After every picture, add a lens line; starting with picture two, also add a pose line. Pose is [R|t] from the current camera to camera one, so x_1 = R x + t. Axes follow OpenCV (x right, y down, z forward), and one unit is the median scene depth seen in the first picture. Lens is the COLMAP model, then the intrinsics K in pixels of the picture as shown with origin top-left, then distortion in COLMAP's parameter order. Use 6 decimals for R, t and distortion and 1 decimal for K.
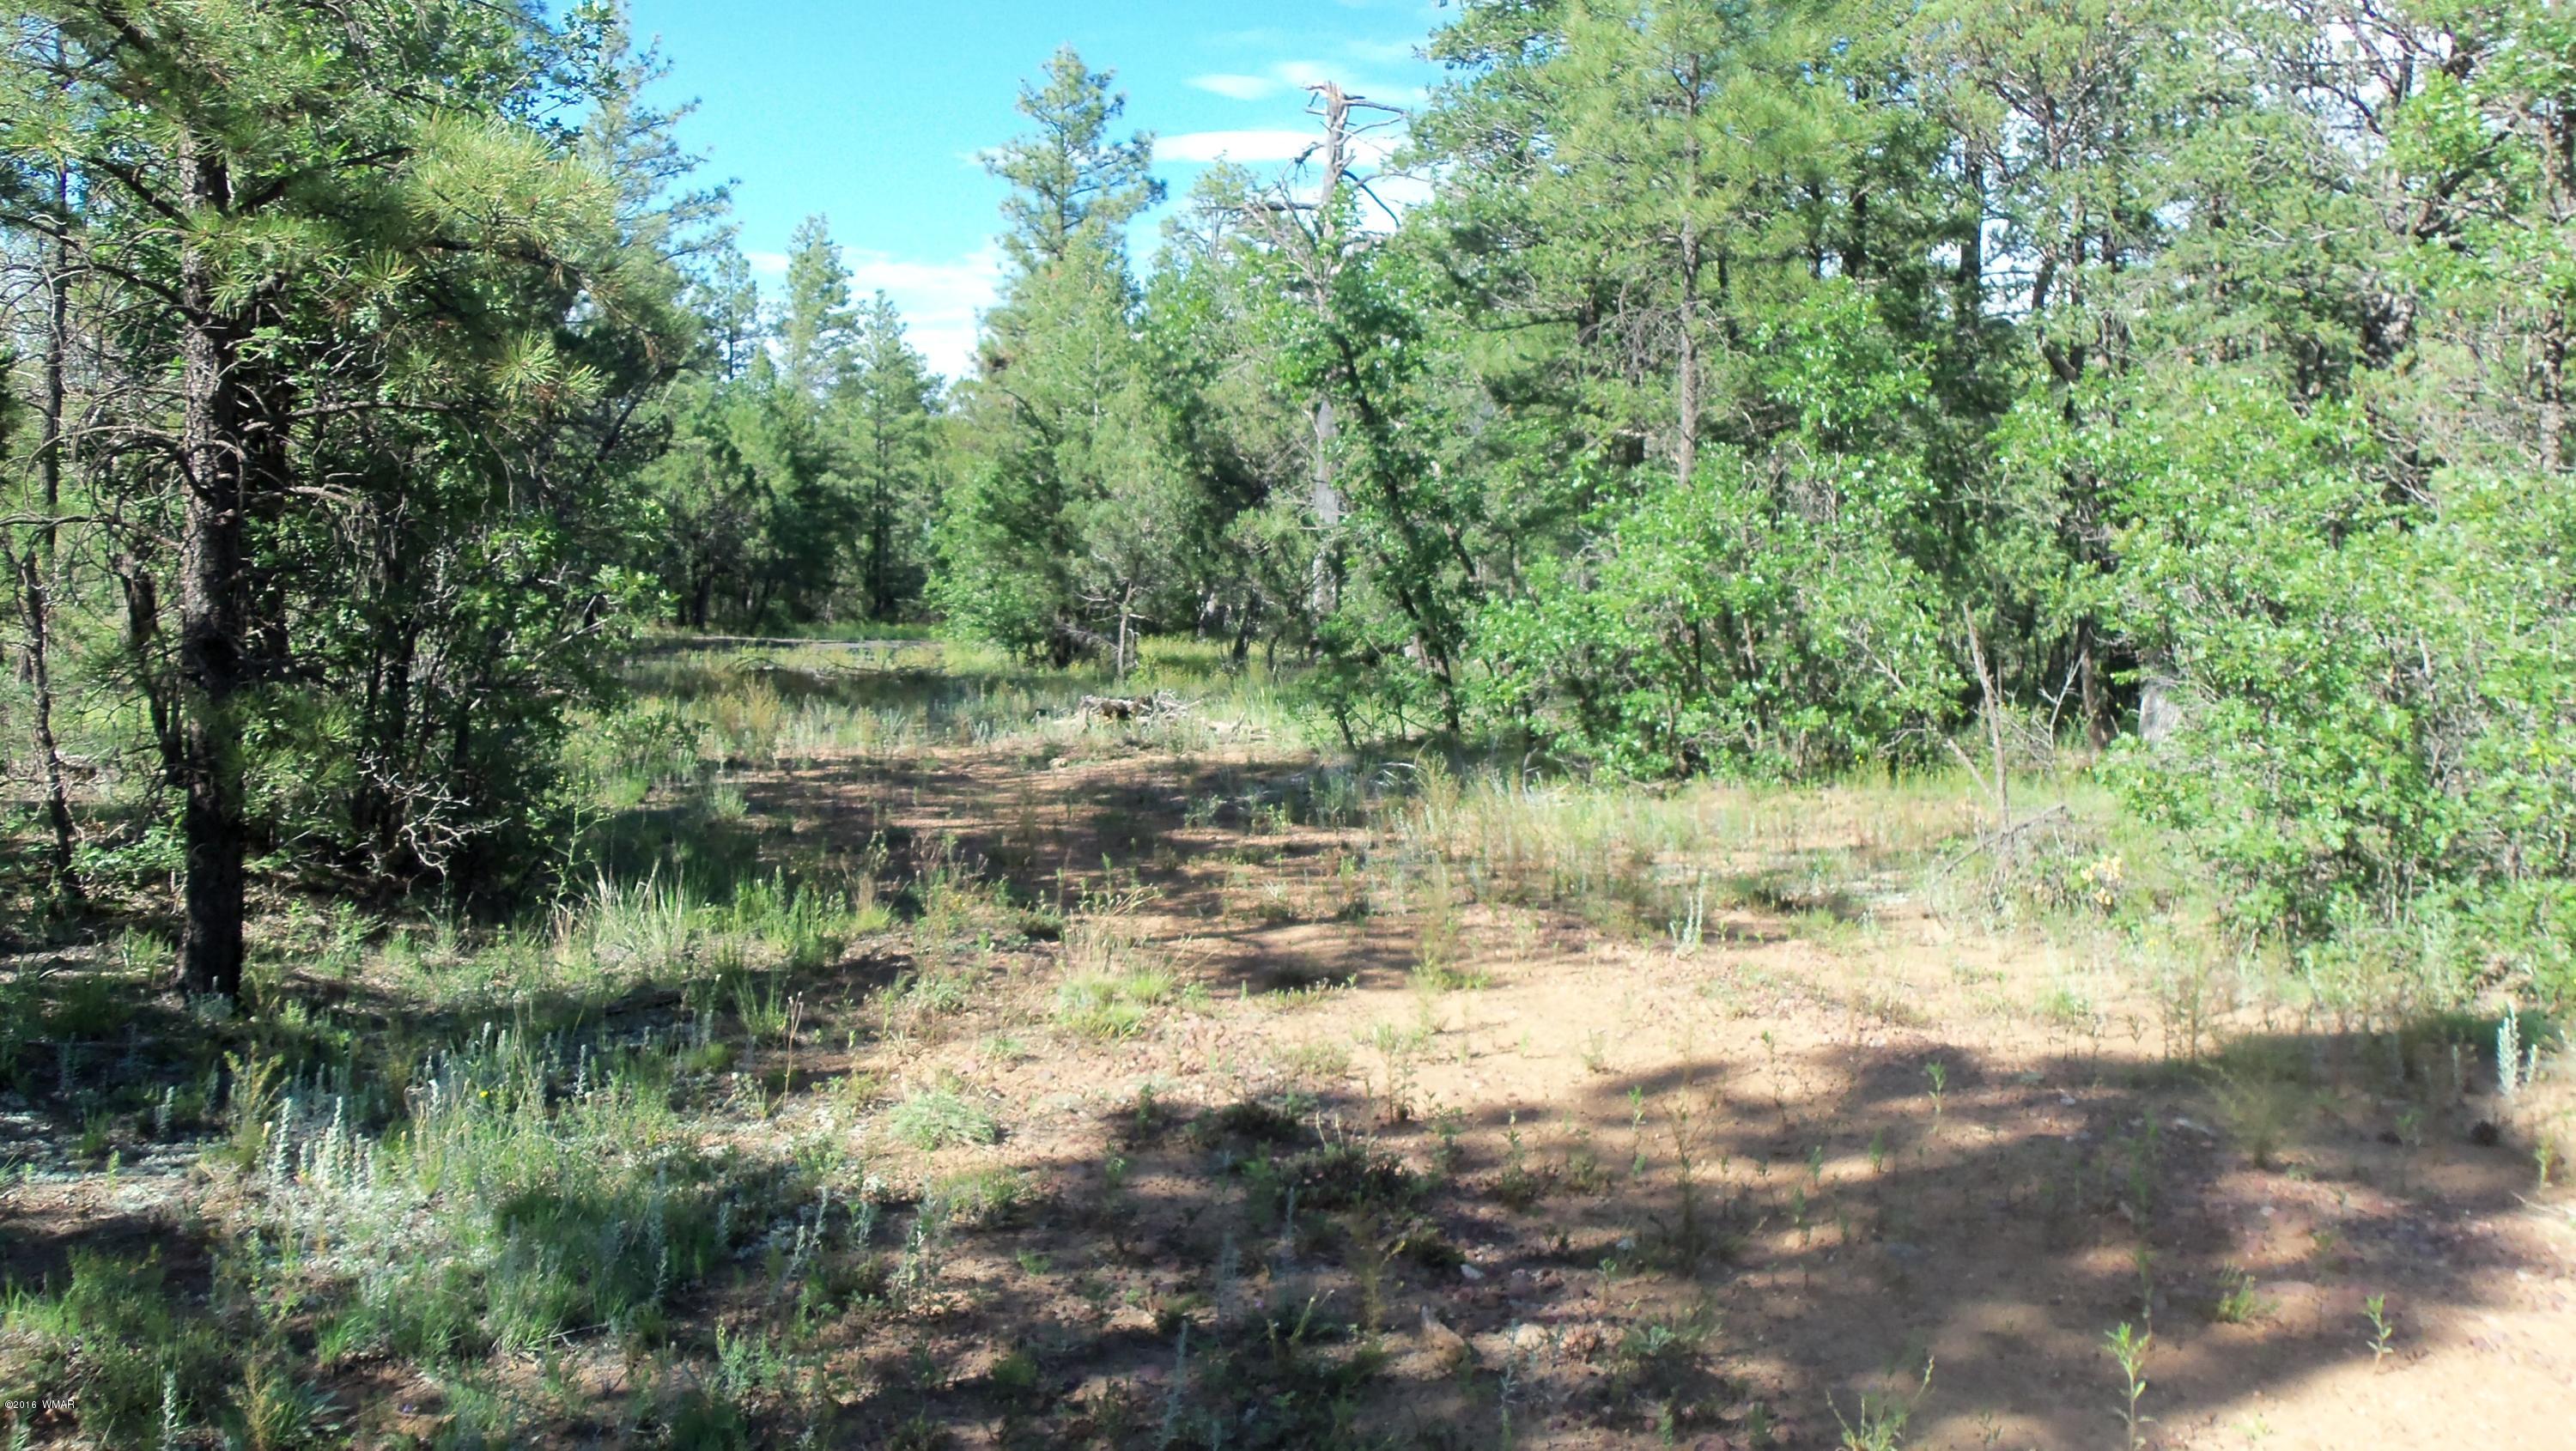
lens RADIAL K [[2118.7, 0, 1287.4], [0, 2118.7, 710.1], [0, 0, 1]] dist [-0.024723, 0.009821]
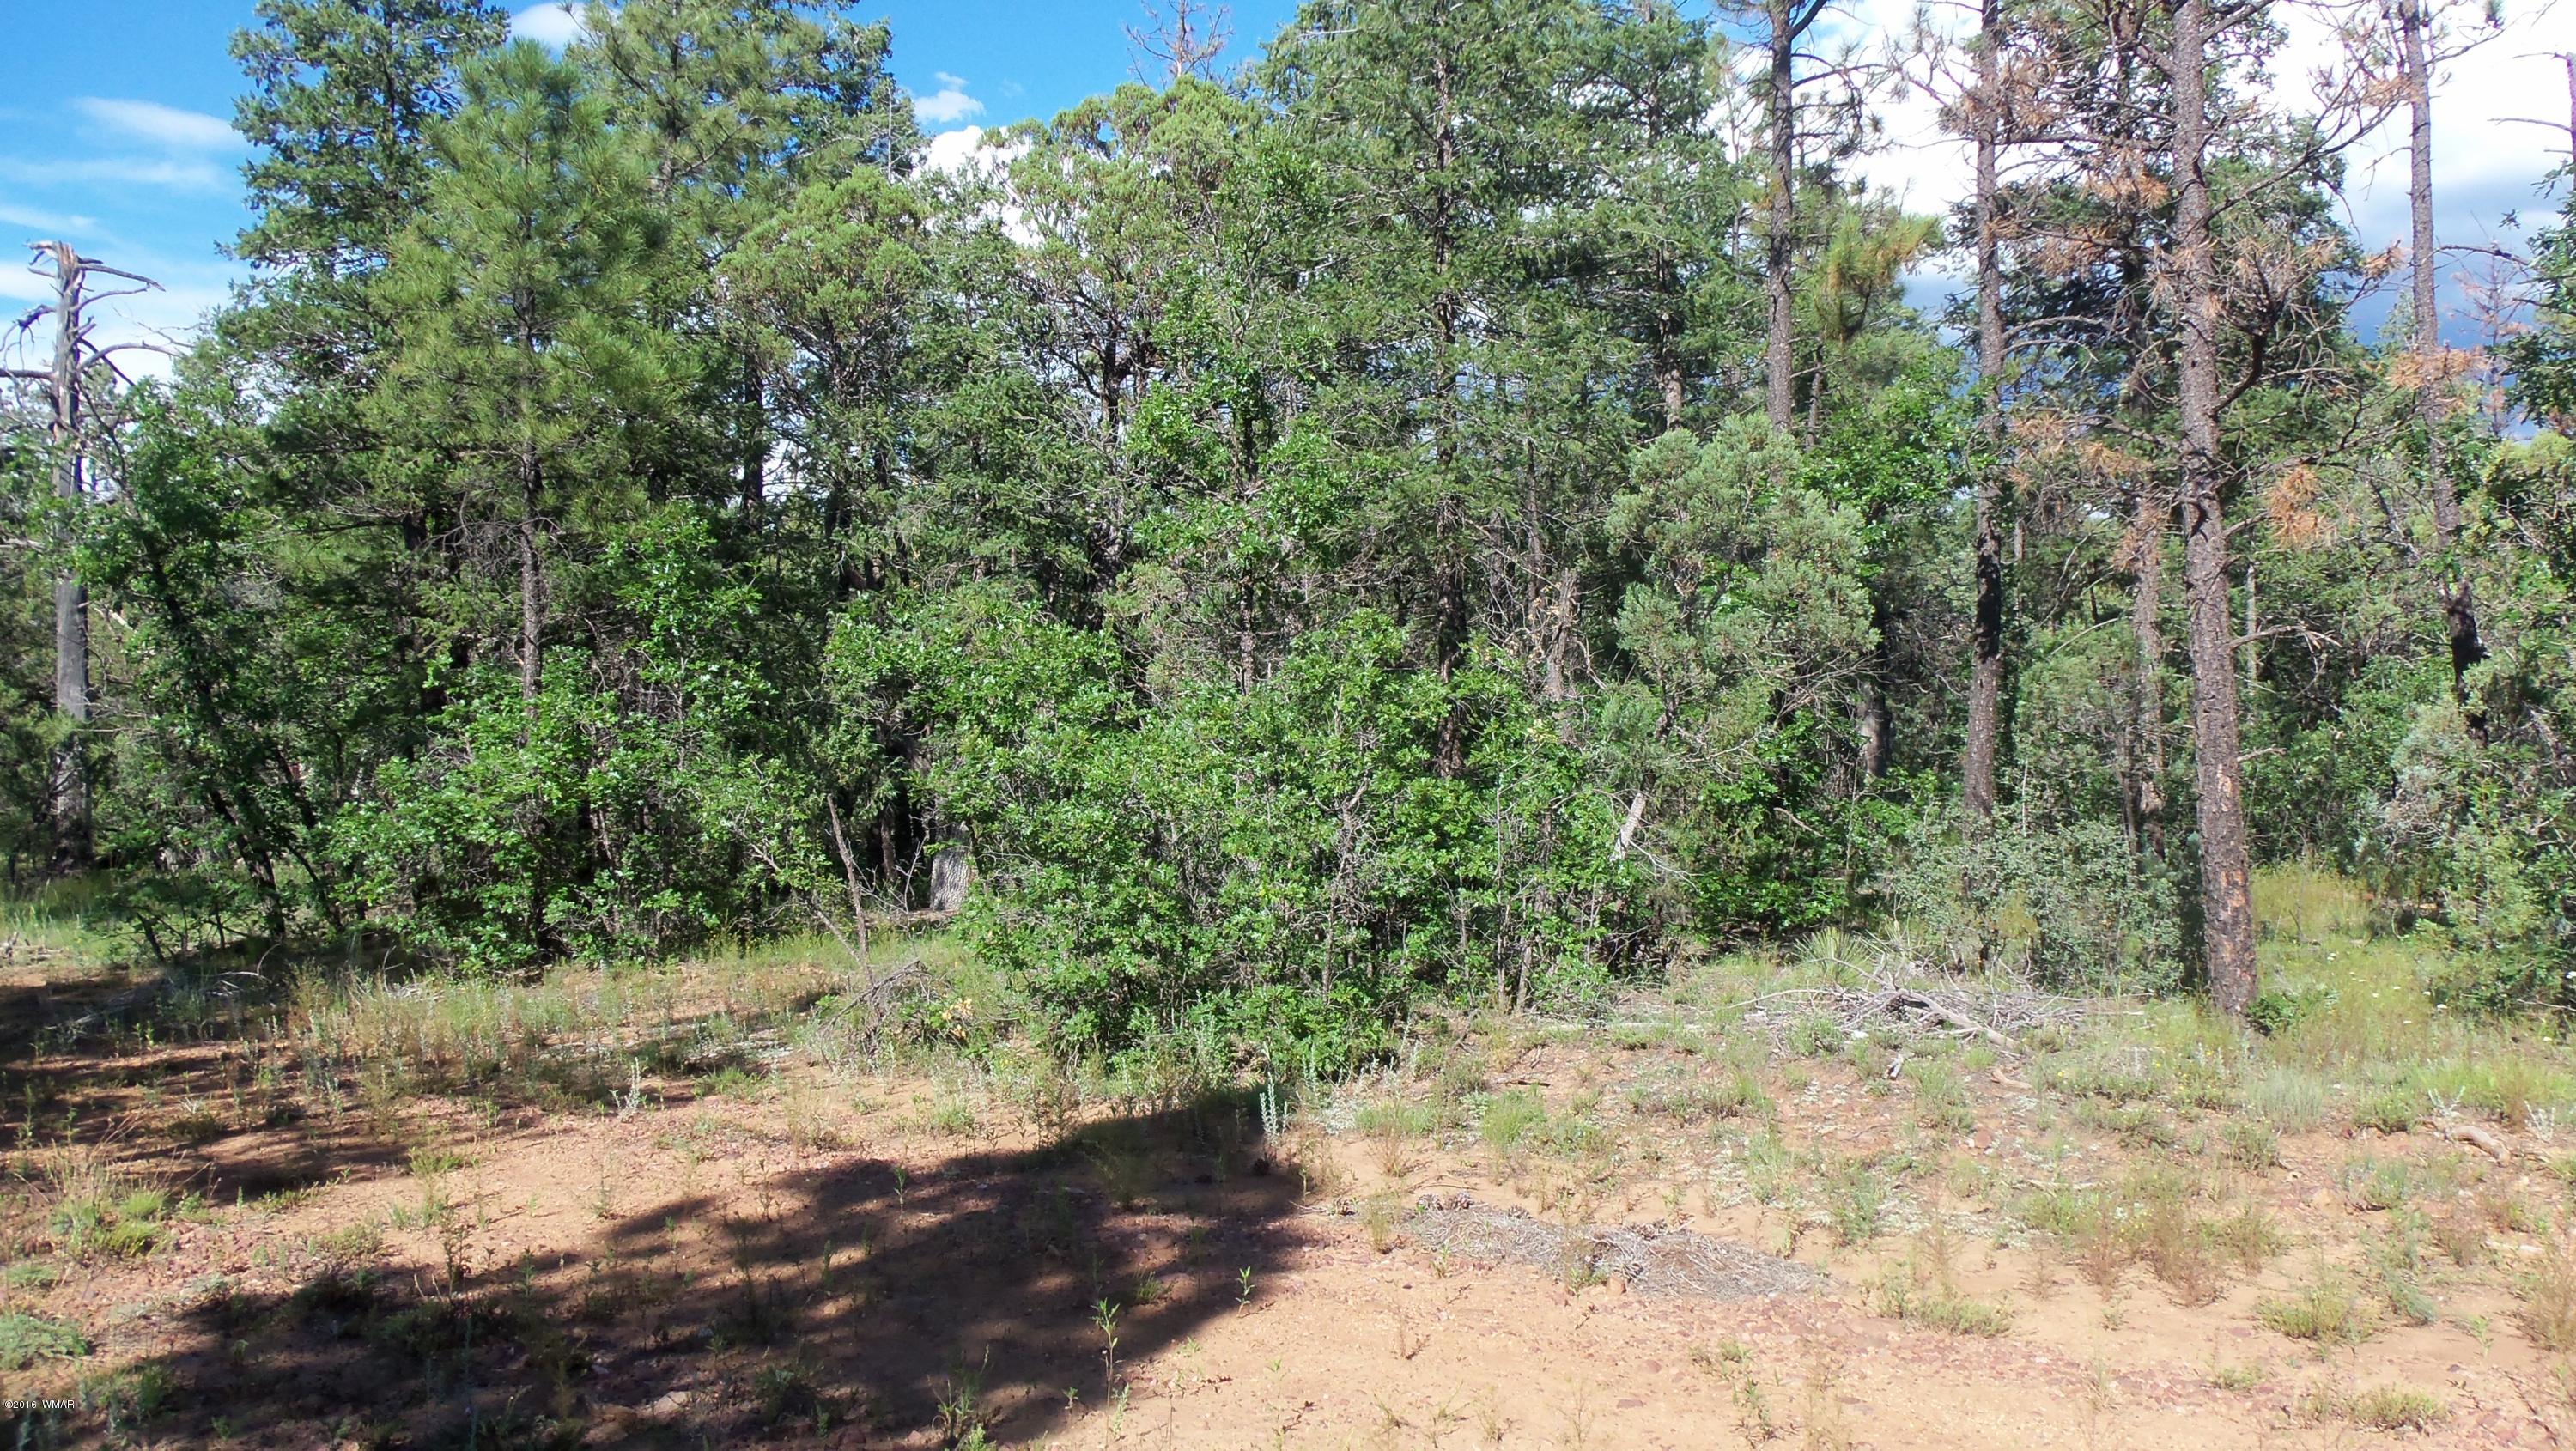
lens RADIAL K [[2149.6, 0, 1288.0], [0, 2149.6, 725.5], [0, 0, 1]] dist [-0.022071, 0.003281]
pose [[0.834653, -0.020697, 0.550387, -0.128048], [0.060015, 0.996761, -0.053530, -0.009988], [-0.547496, 0.077710, 0.833192, -0.147435]]
